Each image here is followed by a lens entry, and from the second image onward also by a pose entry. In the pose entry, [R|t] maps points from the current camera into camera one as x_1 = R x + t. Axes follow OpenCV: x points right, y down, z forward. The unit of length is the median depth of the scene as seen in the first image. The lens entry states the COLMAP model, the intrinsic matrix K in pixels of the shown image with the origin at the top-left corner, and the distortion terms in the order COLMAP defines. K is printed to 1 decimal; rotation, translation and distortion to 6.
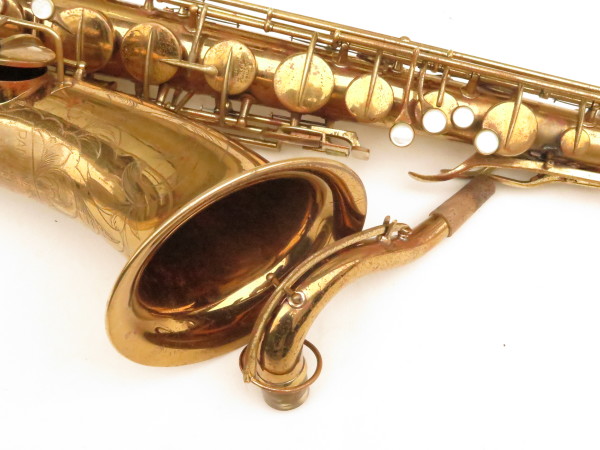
lens RADIAL K [[771.1, 0, 299.6], [0, 771.1, 221.0], [0, 0, 1]] dist [-0.044902, 0.000000]
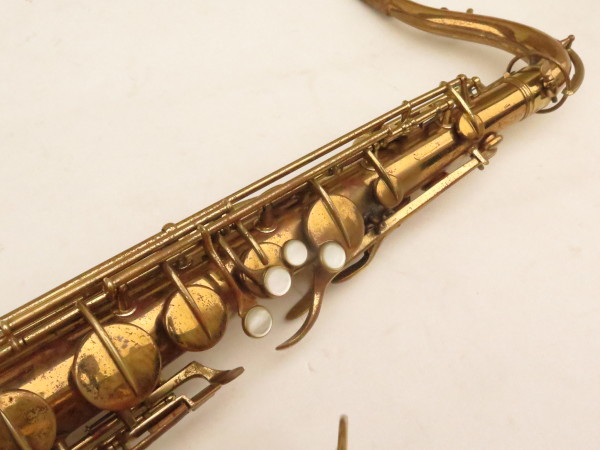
lens RADIAL K [[713.4, 0, 297.1], [0, 713.4, 226.1], [0, 0, 1]] dist [-0.039691, 0.000000]
pose [[0.586994, -0.630371, 0.508006, -0.145801], [0.670613, 0.730128, 0.131112, -0.247098], [-0.453559, 0.263714, 0.851316, 0.347800]]
